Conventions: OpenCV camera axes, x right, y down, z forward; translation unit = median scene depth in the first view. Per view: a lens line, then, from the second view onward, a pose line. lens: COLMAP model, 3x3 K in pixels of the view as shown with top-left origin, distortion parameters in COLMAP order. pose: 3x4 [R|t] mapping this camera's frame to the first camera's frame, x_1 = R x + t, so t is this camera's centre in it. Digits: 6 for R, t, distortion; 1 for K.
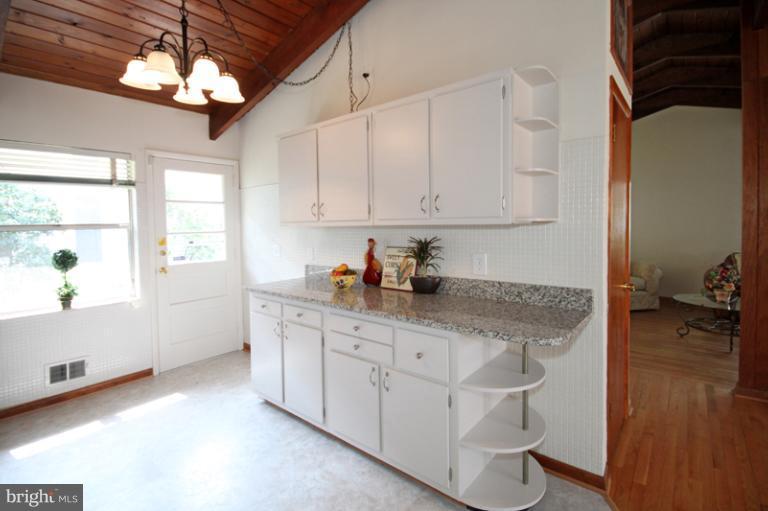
lens RADIAL K [[372.5, 0, 384.3], [0, 372.5, 239.4], [0, 0, 1]] dist [-0.000857, -0.000305]
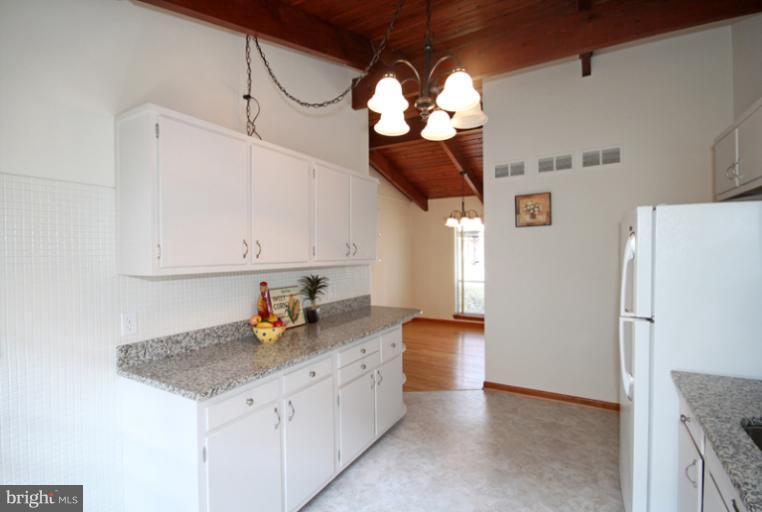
lens RADIAL K [[325.0, 0, 381.0], [0, 325.0, 256.0], [0, 0, 1]] dist [0.000144, 0.000006]
pose [[-0.134816, 0.007170, 0.990845, -0.807528], [0.047081, 0.998891, -0.000822, -0.048454], [-0.989752, 0.046539, -0.135004, 0.763013]]
